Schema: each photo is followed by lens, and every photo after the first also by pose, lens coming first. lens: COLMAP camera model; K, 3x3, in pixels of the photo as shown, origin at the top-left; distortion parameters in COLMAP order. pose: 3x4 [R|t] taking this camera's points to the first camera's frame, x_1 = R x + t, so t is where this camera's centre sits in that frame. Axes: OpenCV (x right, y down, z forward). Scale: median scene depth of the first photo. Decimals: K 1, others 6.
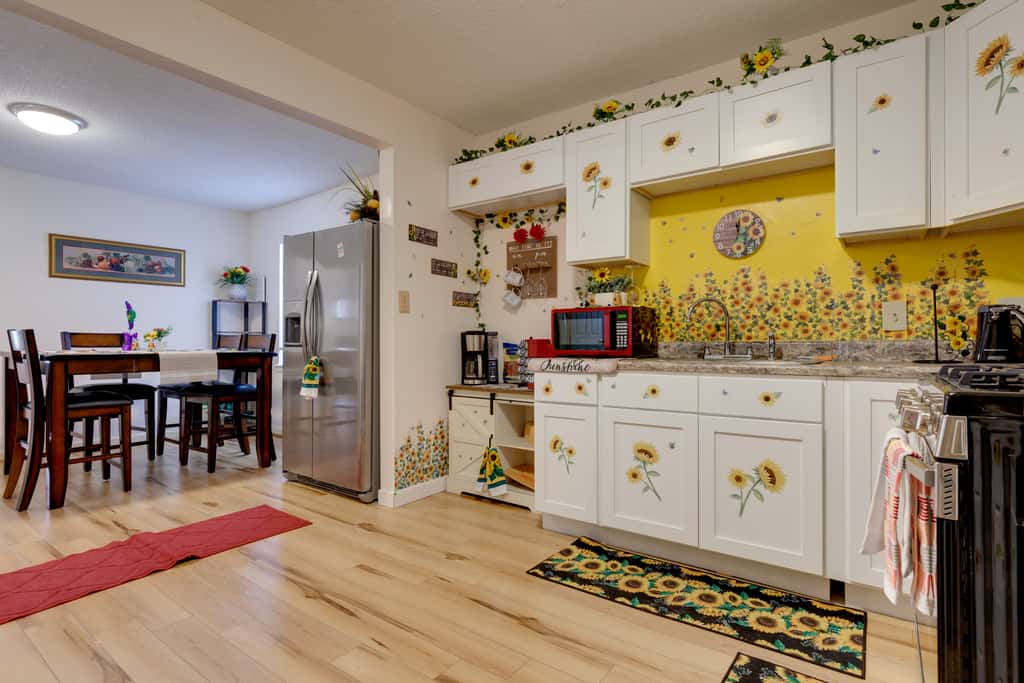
lens RADIAL K [[505.3, 0, 523.7], [0, 505.3, 345.6], [0, 0, 1]] dist [0.002524, -0.001117]
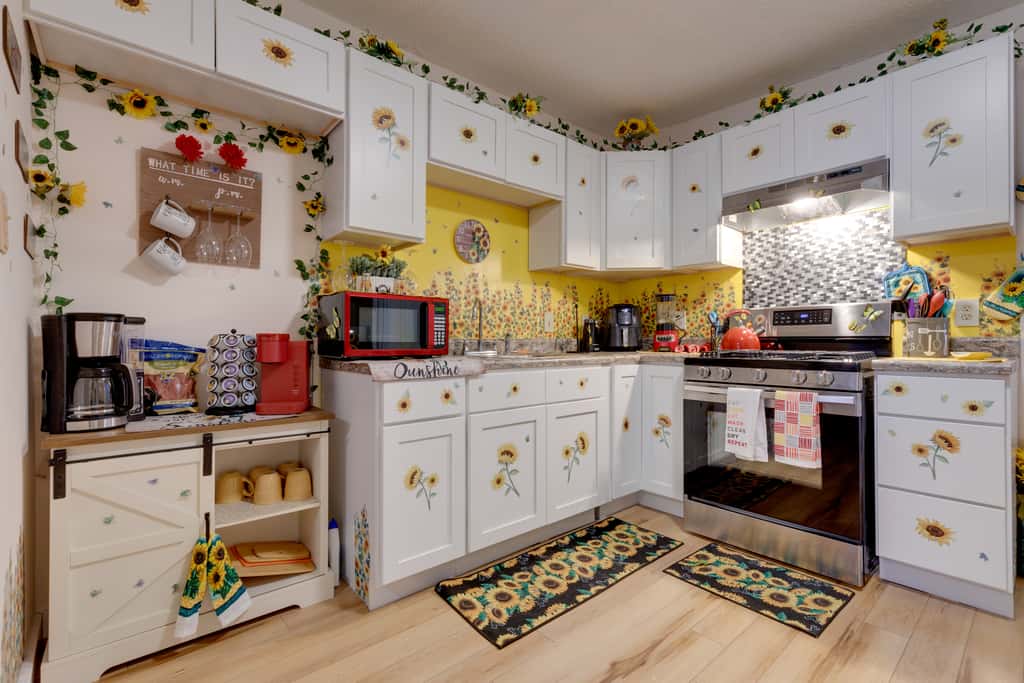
lens RADIAL K [[476.3, 0, 494.9], [0, 476.3, 340.0], [0, 0, 1]] dist [0.005512, 0.000115]
pose [[0.236159, 0.002551, 0.971711, -0.547130], [0.002751, 0.999991, -0.003294, -0.002192], [-0.971710, 0.003451, 0.236150, 0.676989]]
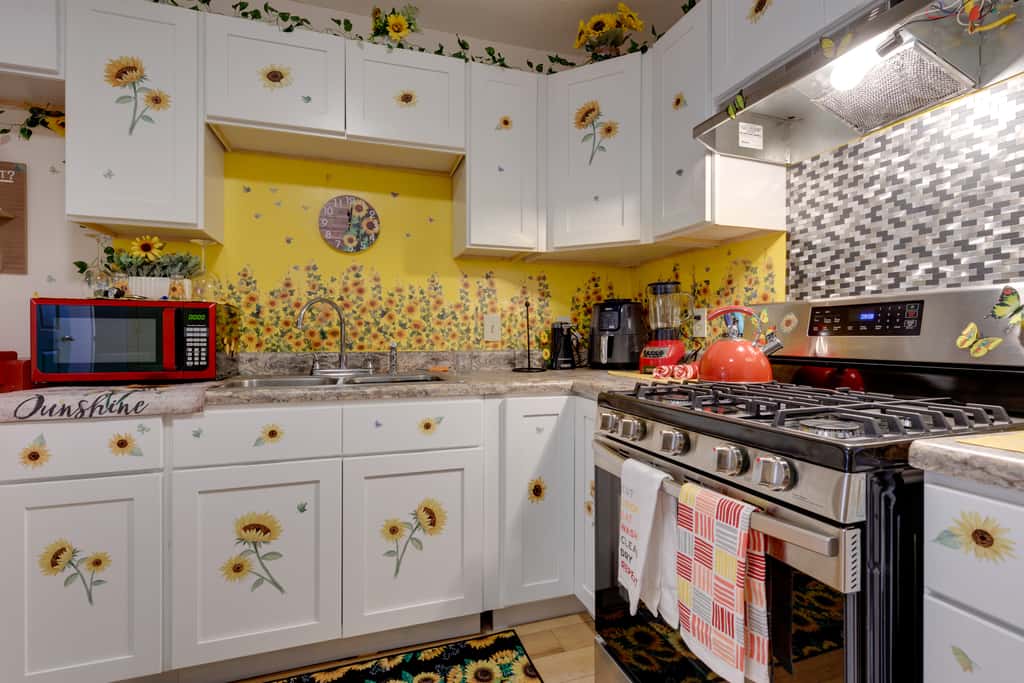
lens RADIAL K [[476.3, 0, 502.4], [0, 476.3, 338.5], [0, 0, 1]] dist [0.005512, 0.000115]
pose [[0.591248, -0.000509, 0.806490, -0.060697], [0.000352, 1.000000, 0.000372, -0.029815], [-0.806490, 0.000064, 0.591248, 0.314092]]
